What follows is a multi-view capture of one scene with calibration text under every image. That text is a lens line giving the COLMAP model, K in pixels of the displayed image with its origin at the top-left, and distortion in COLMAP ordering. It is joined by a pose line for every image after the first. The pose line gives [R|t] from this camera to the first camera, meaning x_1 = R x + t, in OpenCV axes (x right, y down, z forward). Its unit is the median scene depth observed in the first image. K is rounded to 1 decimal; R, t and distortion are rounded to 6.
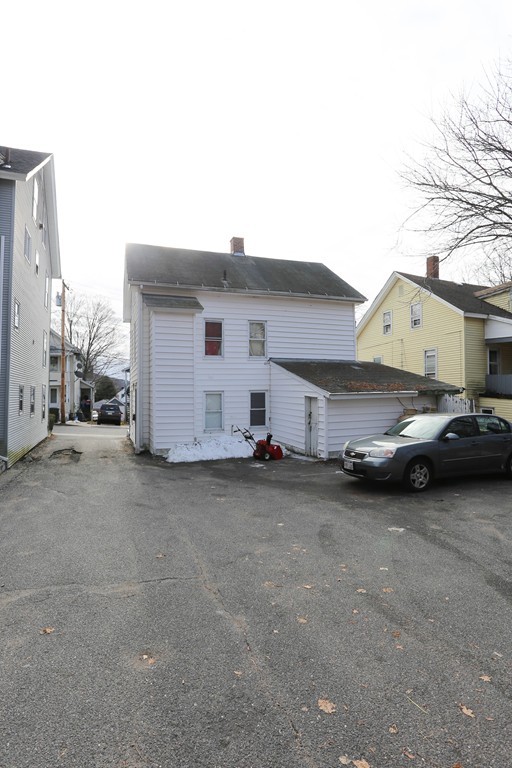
lens RADIAL K [[373.2, 0, 256.0], [0, 373.2, 384.0], [0, 0, 1]] dist [-0.074757, 0.031452]
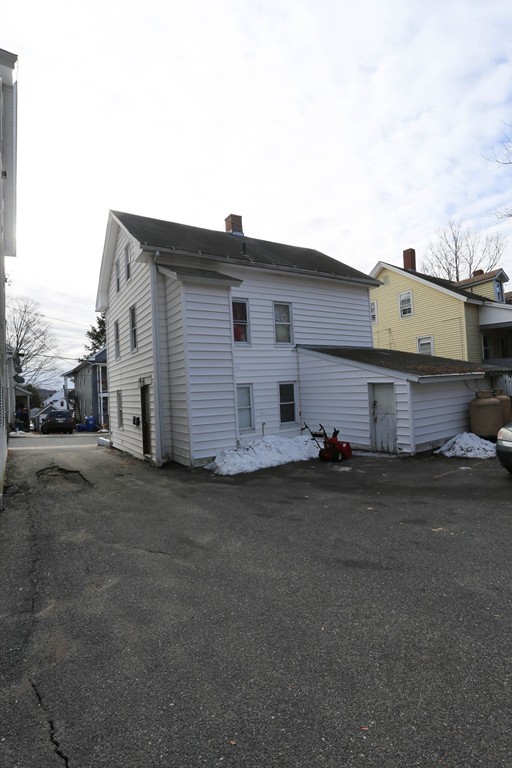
lens RADIAL K [[350.8, 0, 256.0], [0, 350.8, 384.0], [0, 0, 1]] dist [-0.067020, 0.023800]
pose [[0.979418, -0.040616, 0.197714, -0.229579], [0.040943, 0.999159, 0.002431, 0.017951], [-0.197646, 0.005714, 0.980257, 0.209743]]
